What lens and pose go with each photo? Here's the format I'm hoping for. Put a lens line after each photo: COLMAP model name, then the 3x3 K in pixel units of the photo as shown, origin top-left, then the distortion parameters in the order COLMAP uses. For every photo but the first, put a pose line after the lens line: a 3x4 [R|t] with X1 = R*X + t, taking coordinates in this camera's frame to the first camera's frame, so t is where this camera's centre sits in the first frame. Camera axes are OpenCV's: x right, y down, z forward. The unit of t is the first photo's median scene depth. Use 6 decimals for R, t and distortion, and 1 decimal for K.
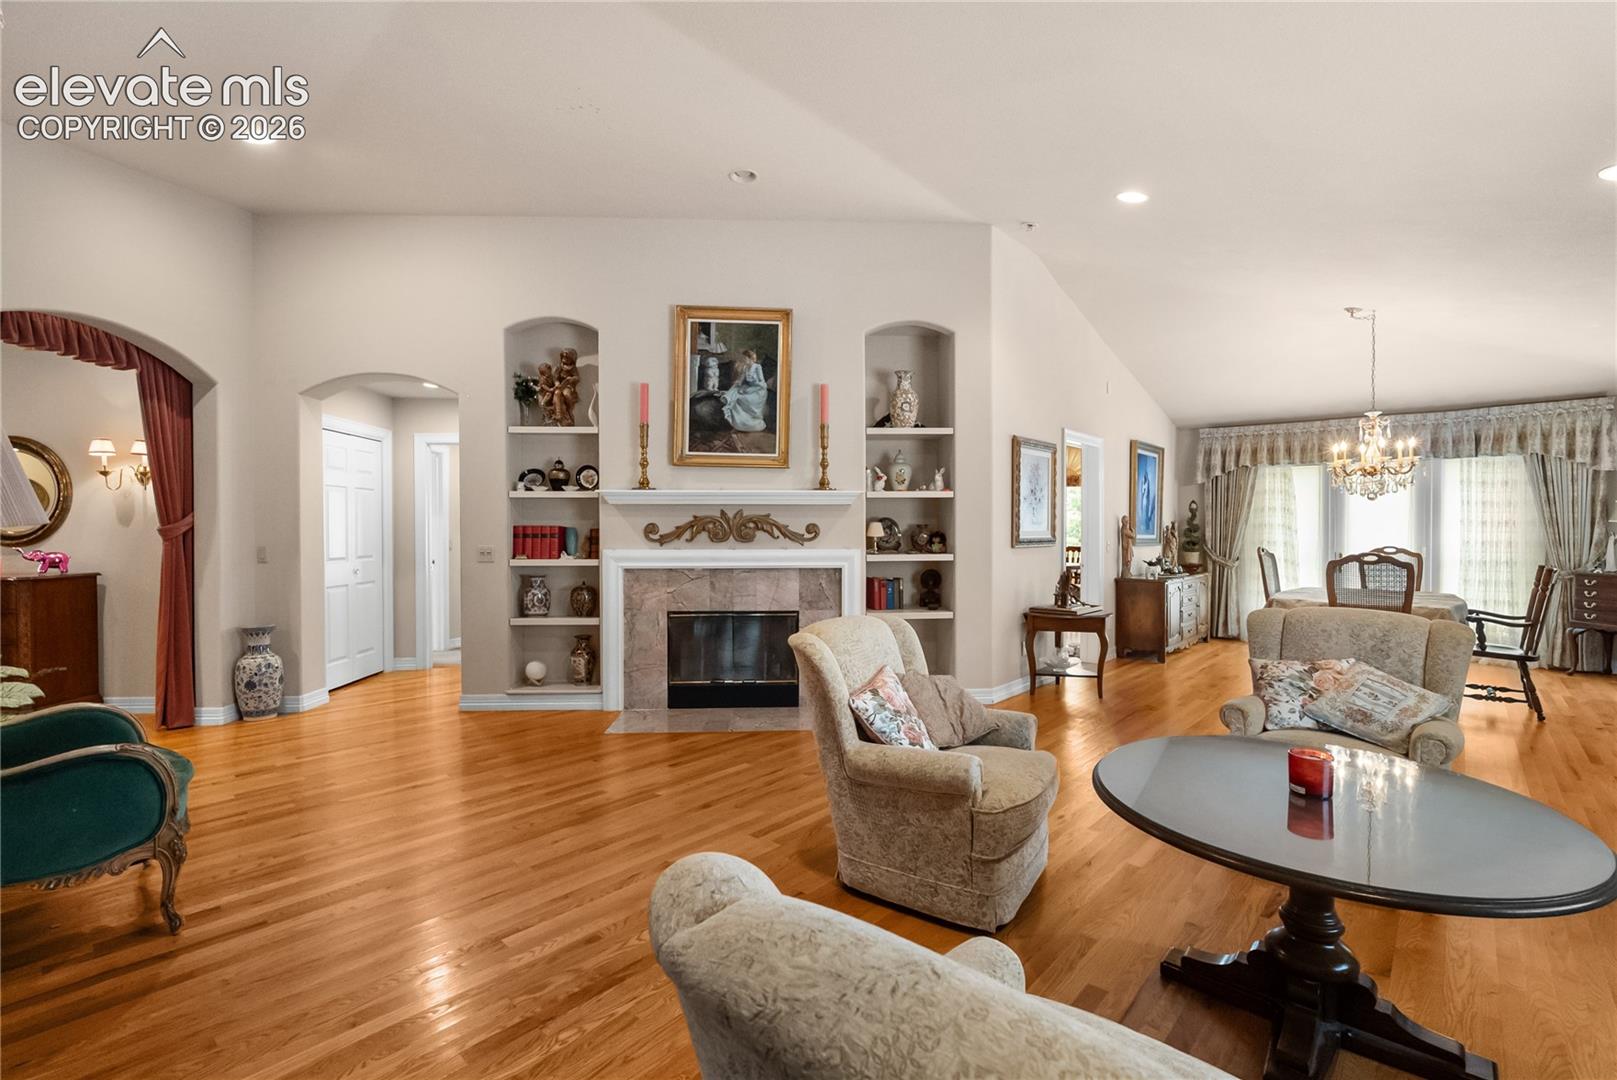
lens RADIAL K [[736.9, 0, 814.7], [0, 736.9, 535.0], [0, 0, 1]] dist [-0.003152, -0.000311]
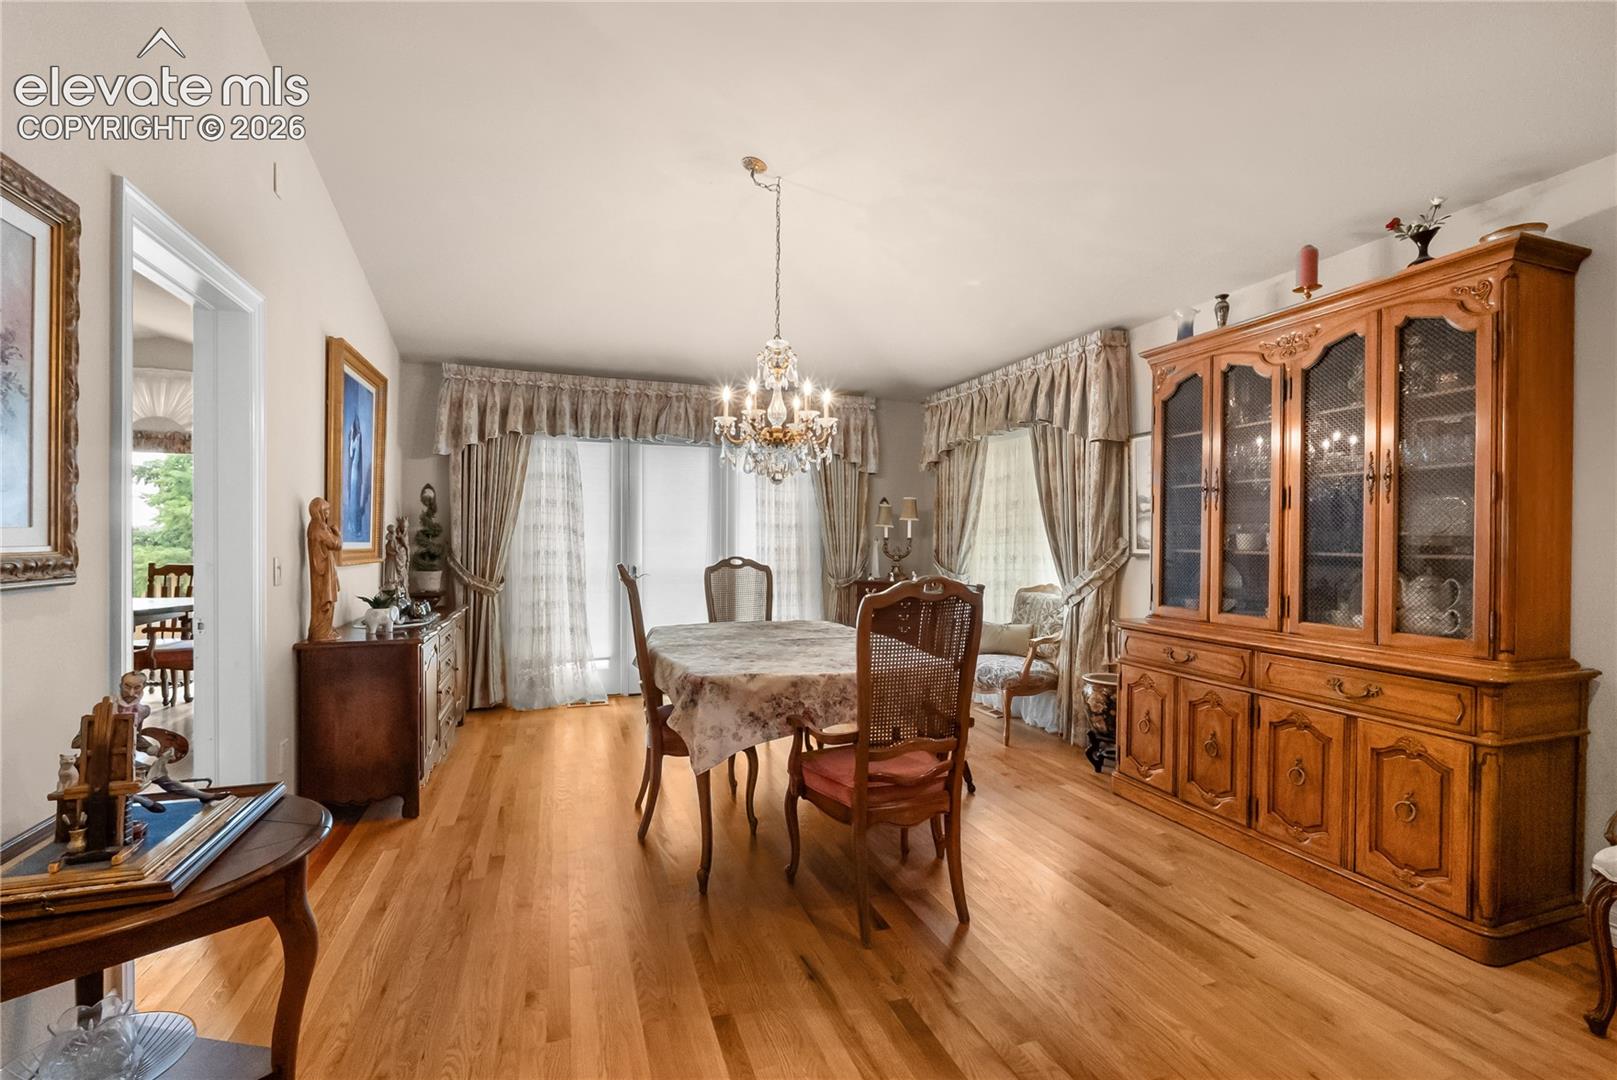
lens RADIAL K [[736.9, 0, 821.3], [0, 736.9, 537.1], [0, 0, 1]] dist [-0.003152, -0.000311]
pose [[0.496958, 0.001359, 0.867774, 0.166466], [0.004492, 0.999981, -0.004138, -0.000152], [-0.867763, 0.005955, 0.496942, 0.458029]]
